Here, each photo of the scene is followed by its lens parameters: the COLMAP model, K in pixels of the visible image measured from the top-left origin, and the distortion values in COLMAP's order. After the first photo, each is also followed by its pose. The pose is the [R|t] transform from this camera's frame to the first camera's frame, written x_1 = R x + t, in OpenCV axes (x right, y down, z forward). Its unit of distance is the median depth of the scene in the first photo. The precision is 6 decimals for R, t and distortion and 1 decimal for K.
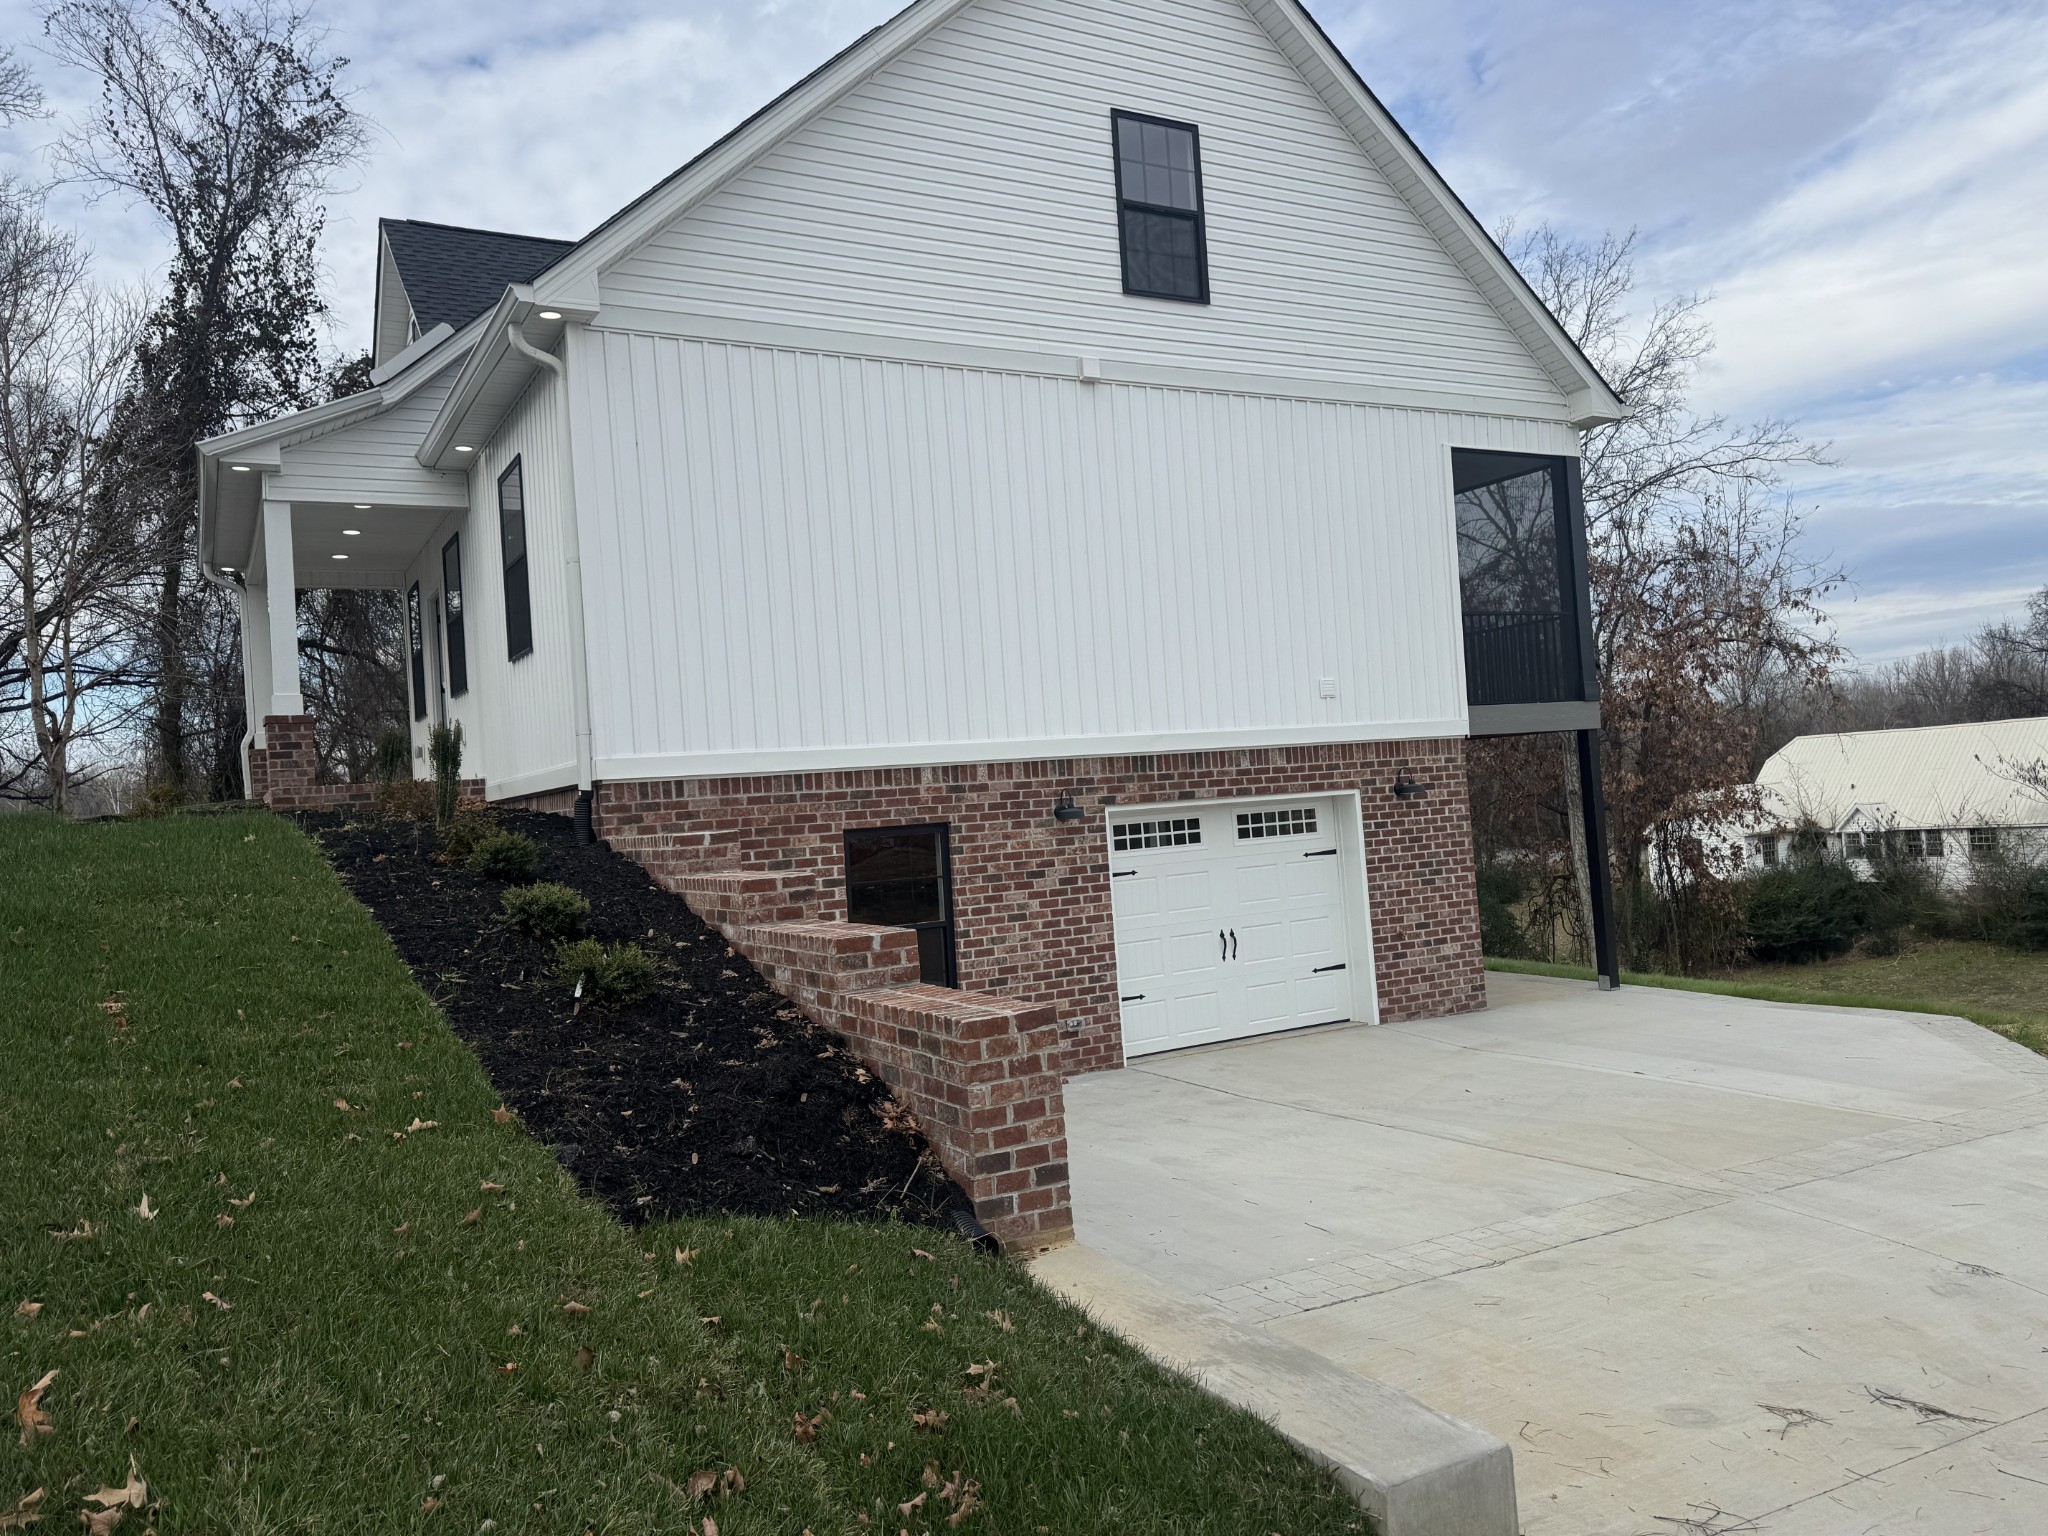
lens RADIAL K [[1447.1, 0, 1011.2], [0, 1447.1, 765.3], [0, 0, 1]] dist [0.125782, -0.173696]
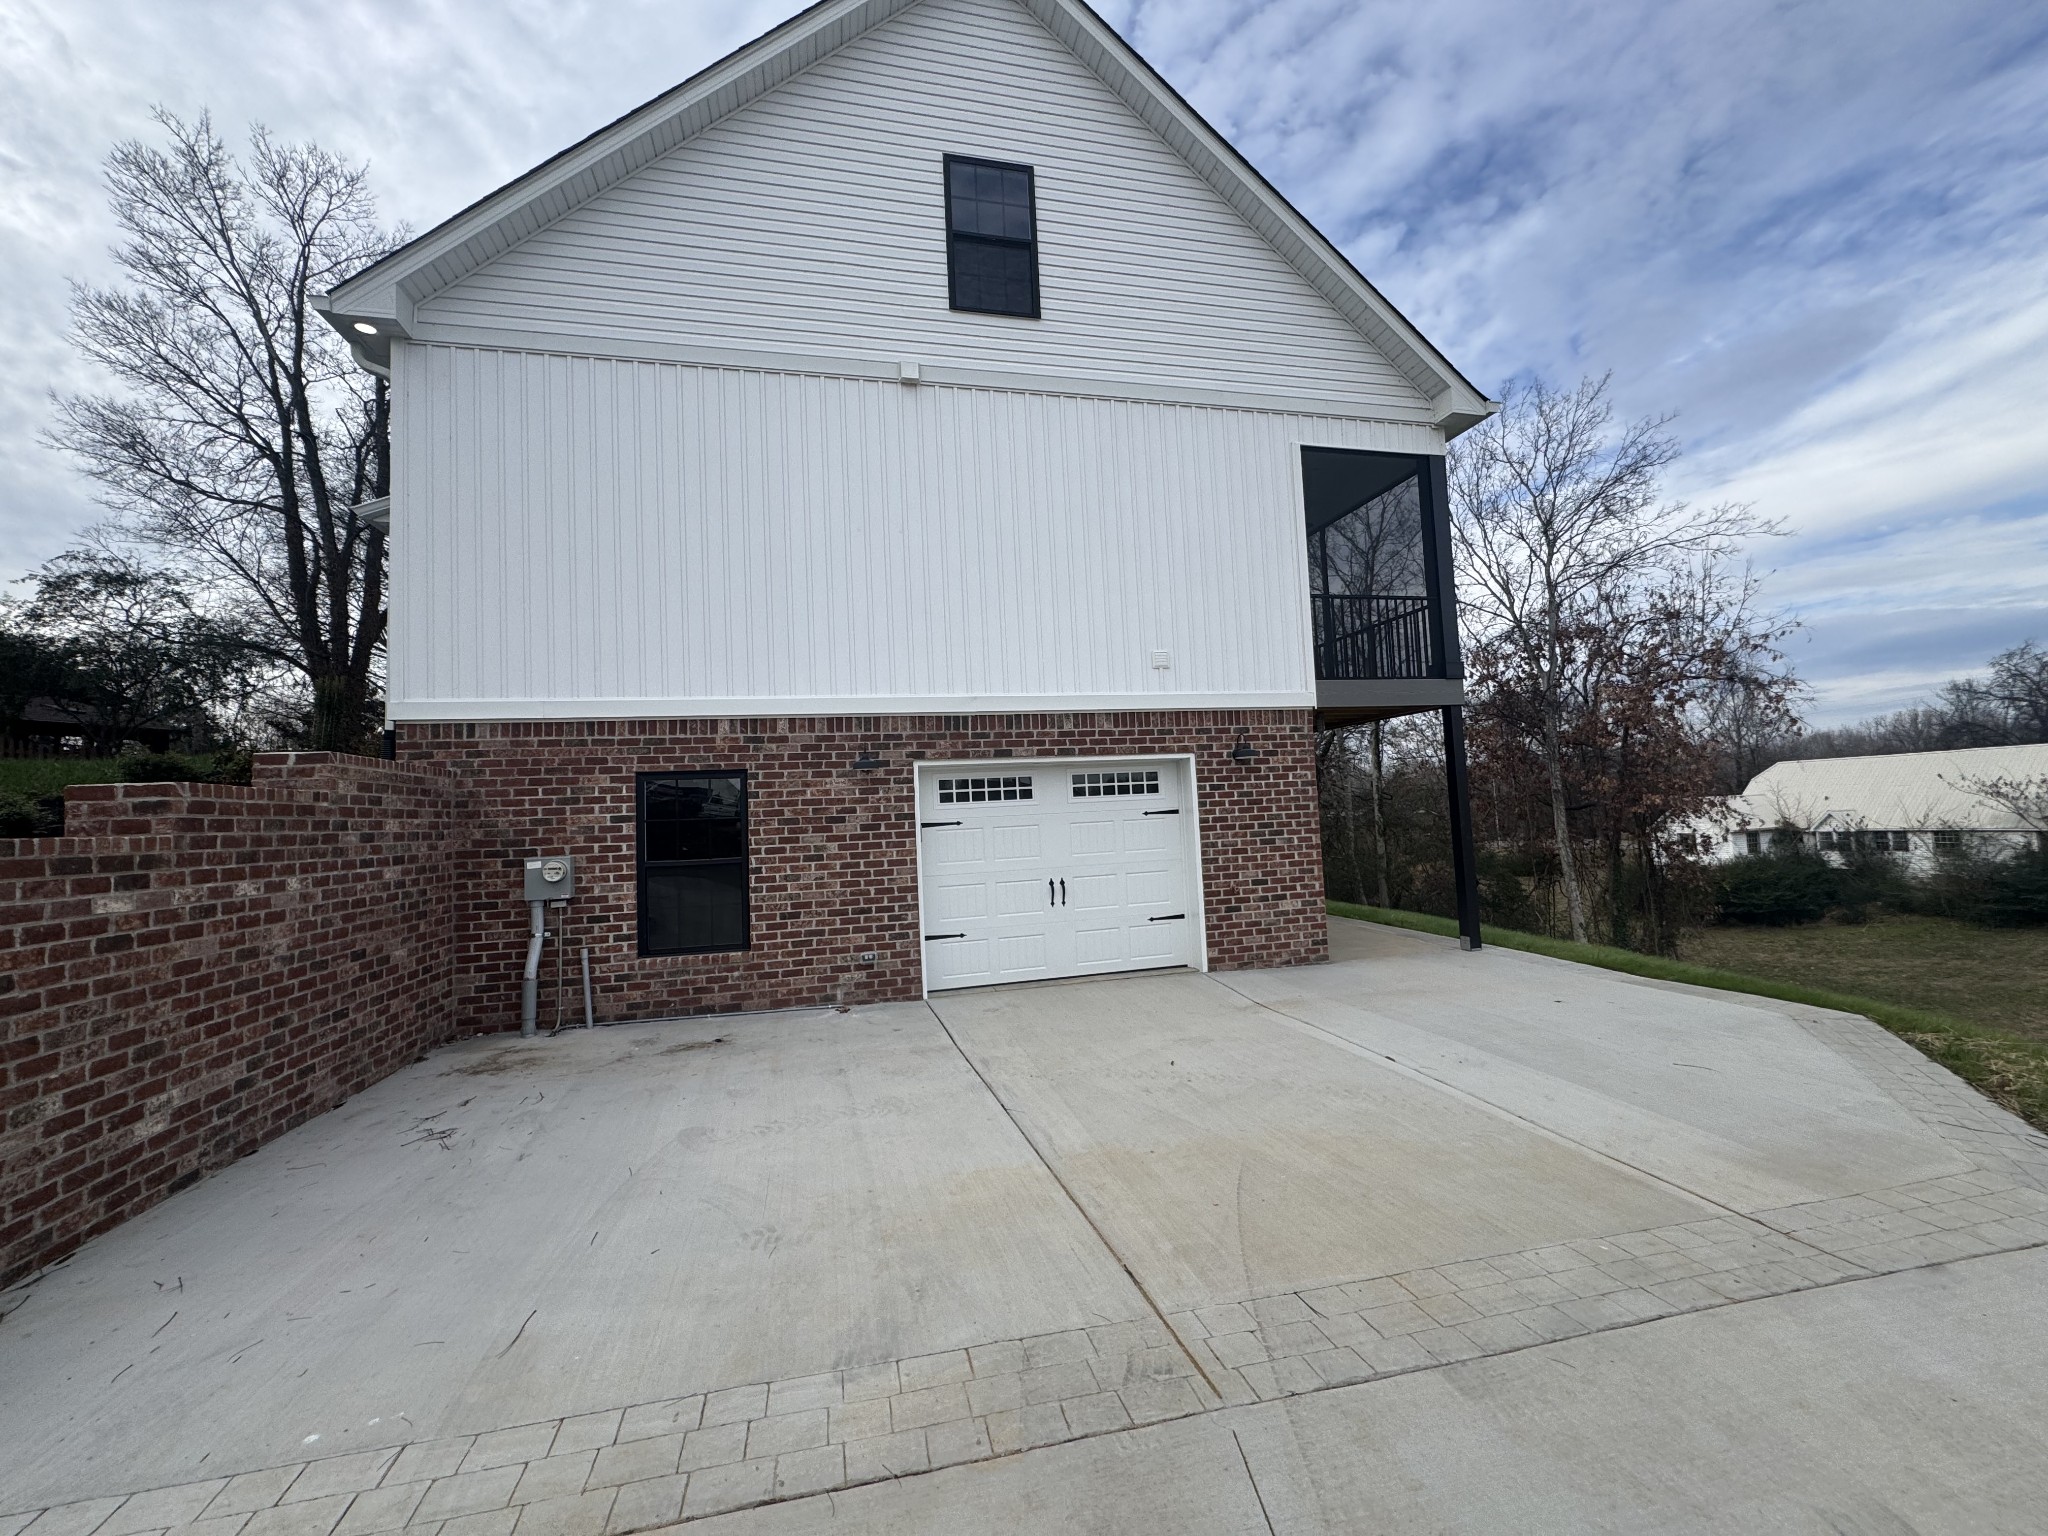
lens RADIAL K [[817.1, 0, 1016.9], [0, 817.1, 765.7], [0, 0, 1]] dist [0.000066, -0.000025]
pose [[0.963033, 0.007813, -0.269269, 0.288360], [-0.012946, 0.999767, -0.017293, 0.039492], [0.269071, 0.020140, 0.962910, 0.398235]]
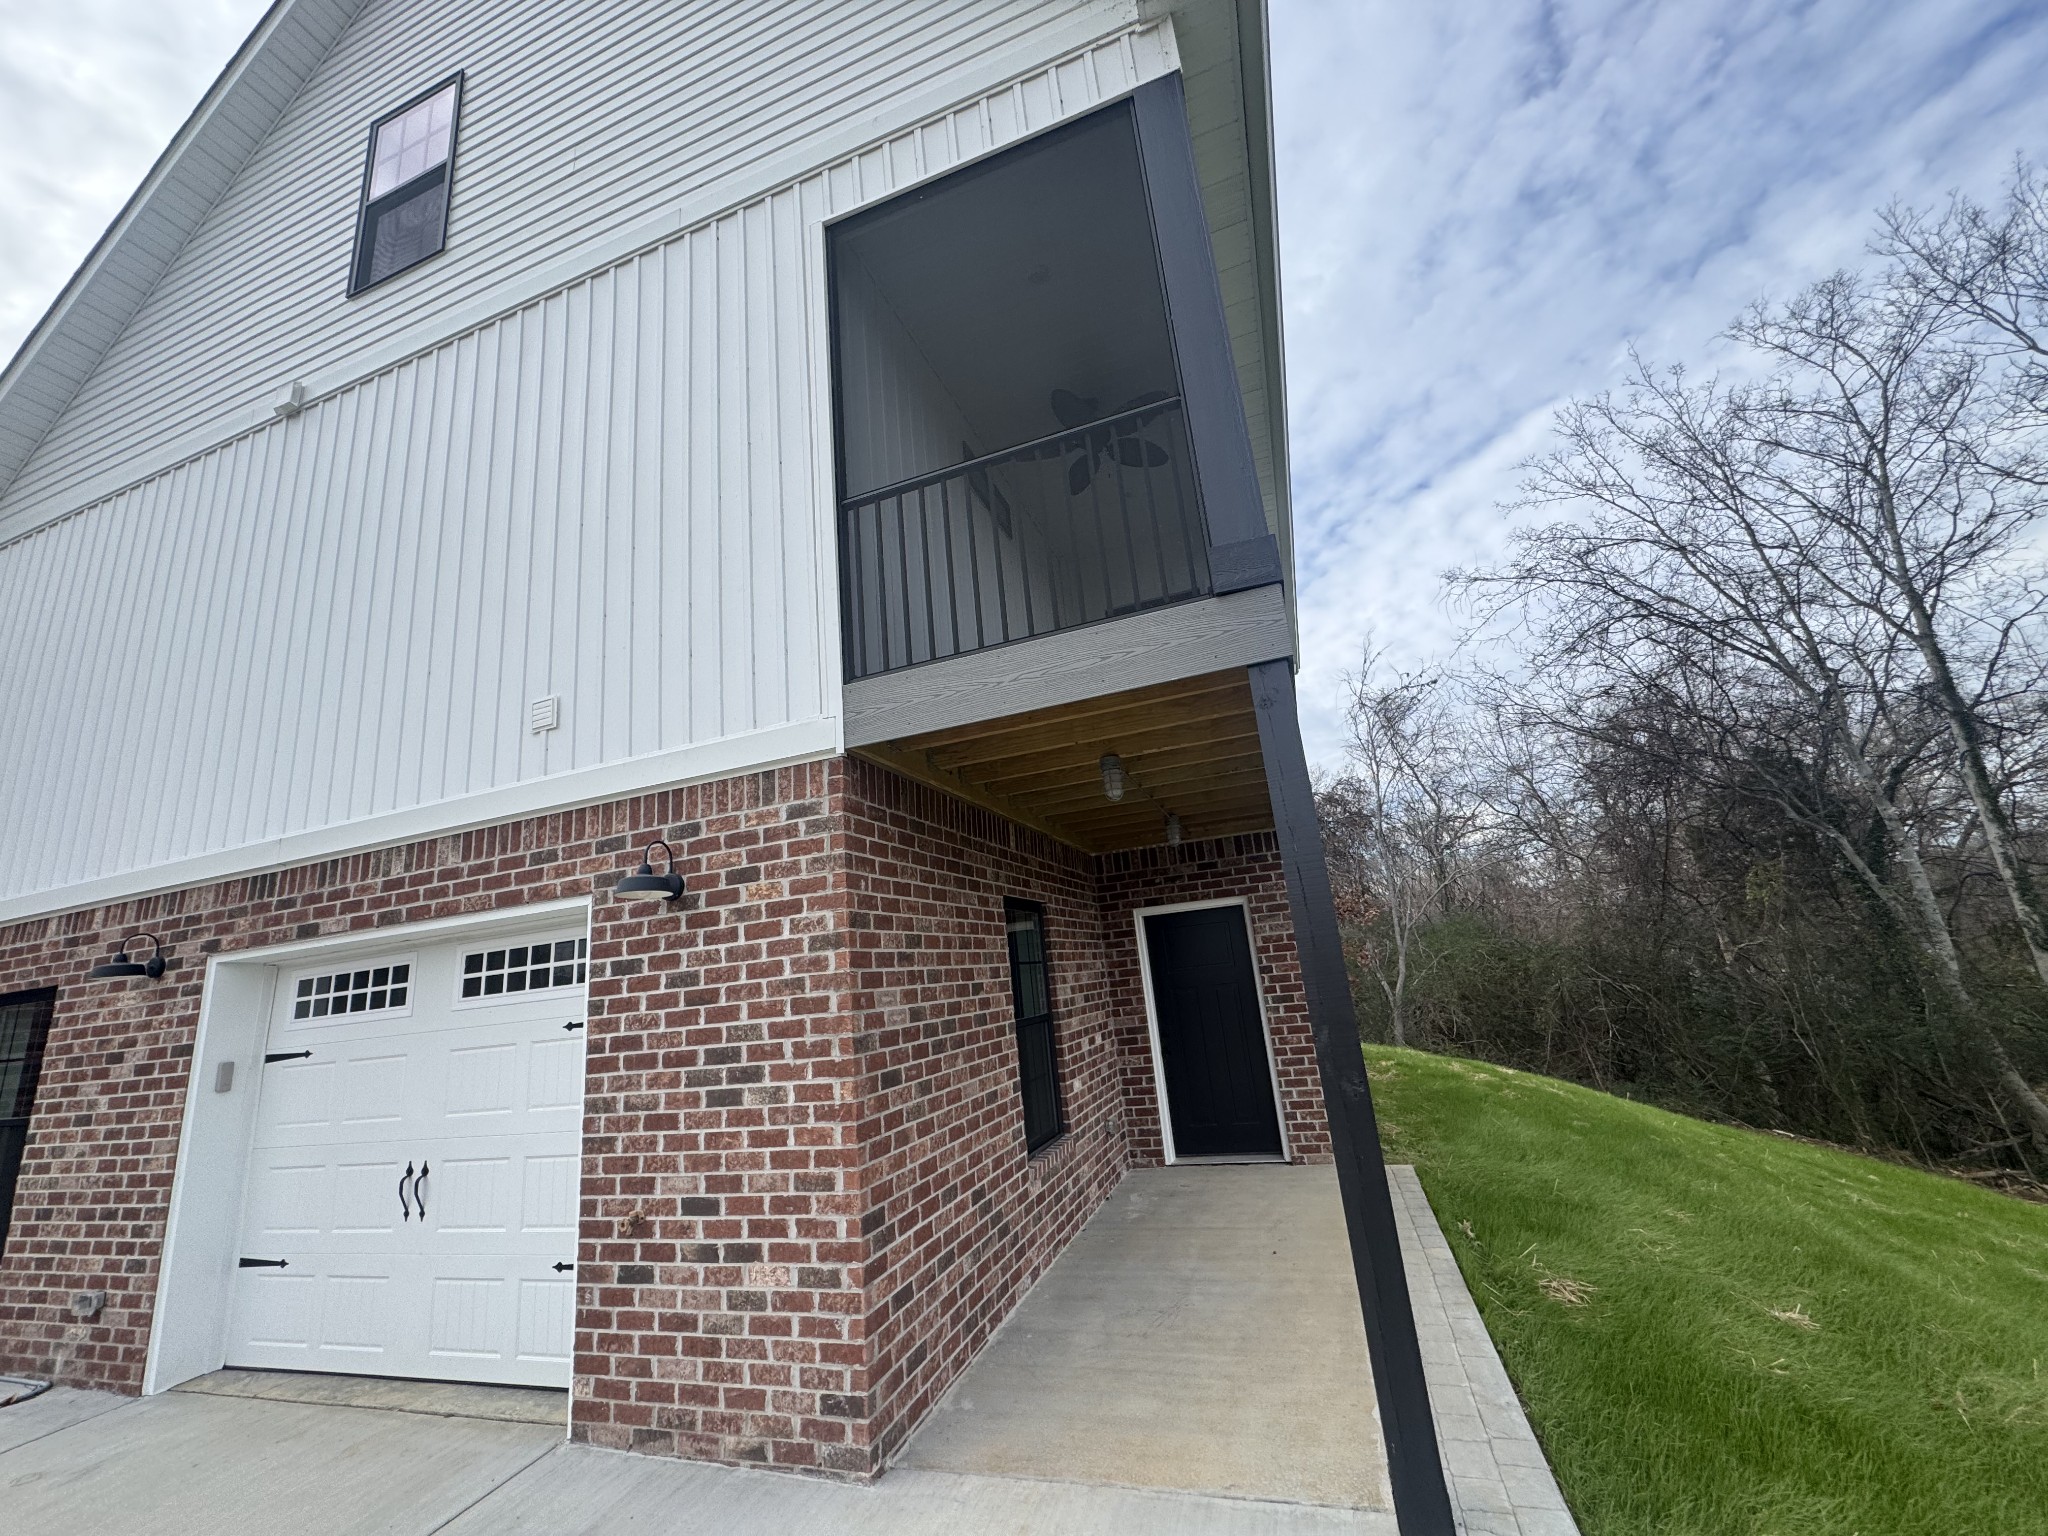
lens RADIAL K [[817.1, 0, 1016.9], [0, 817.1, 765.7], [0, 0, 1]] dist [0.000066, -0.000025]
pose [[0.663131, -0.185126, -0.725249, 0.574417], [0.071549, 0.980173, -0.184776, 0.036748], [0.745076, 0.070640, 0.663228, 0.961138]]
